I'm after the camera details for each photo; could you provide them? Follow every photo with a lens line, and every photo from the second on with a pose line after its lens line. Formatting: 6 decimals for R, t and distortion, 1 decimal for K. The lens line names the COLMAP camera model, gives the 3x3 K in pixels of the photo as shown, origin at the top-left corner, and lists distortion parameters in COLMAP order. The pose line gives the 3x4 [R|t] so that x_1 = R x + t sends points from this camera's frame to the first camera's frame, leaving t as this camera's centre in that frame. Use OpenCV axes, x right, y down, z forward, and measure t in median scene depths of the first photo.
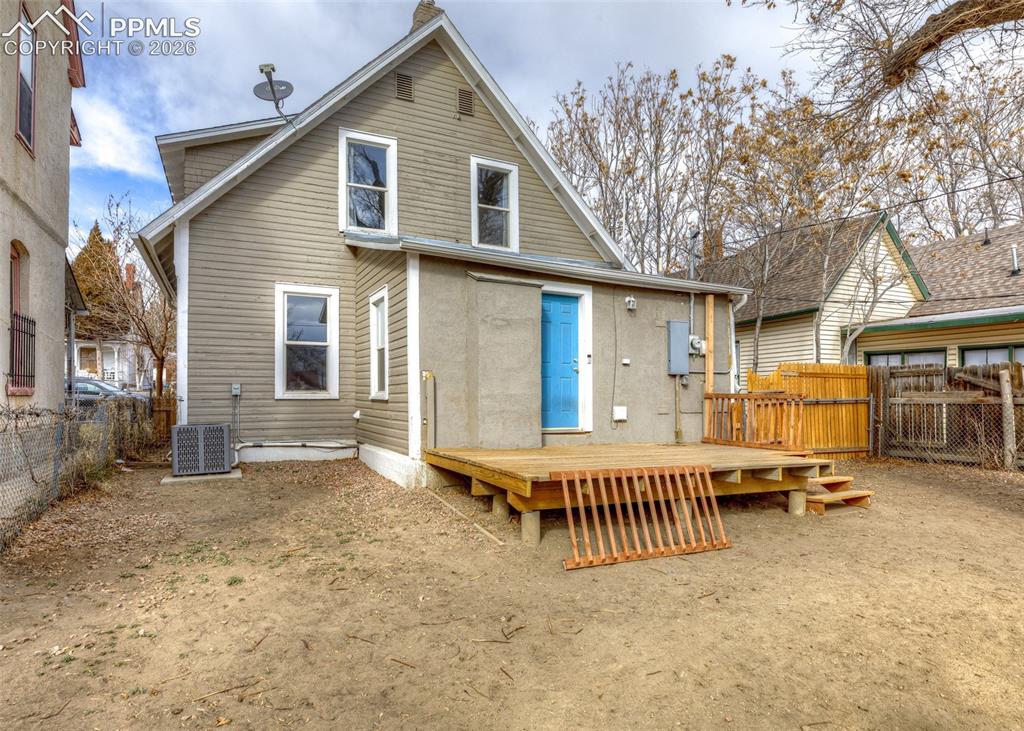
lens RADIAL K [[535.7, 0, 461.7], [0, 535.7, 387.1], [0, 0, 1]] dist [-0.001746, -0.000557]
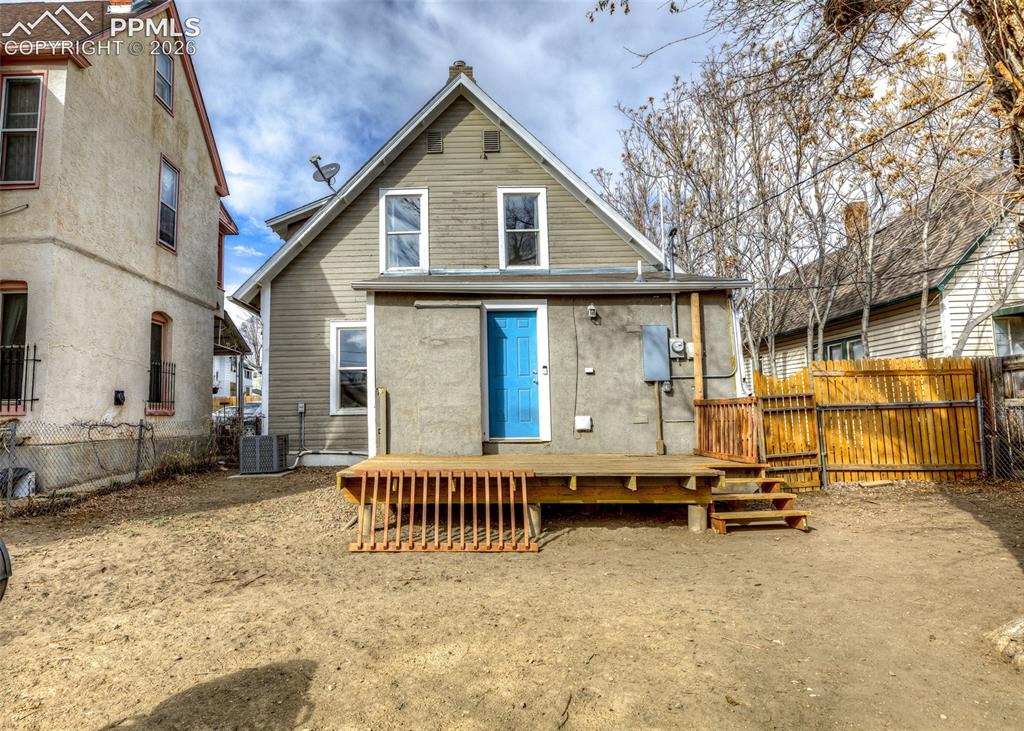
lens RADIAL K [[535.7, 0, 453.0], [0, 535.7, 367.8], [0, 0, 1]] dist [-0.001746, -0.000557]
pose [[0.907165, -0.054576, -0.417221, 0.475304], [0.025911, 0.996917, -0.074066, 0.013865], [0.419977, 0.056379, 0.905782, -0.004311]]
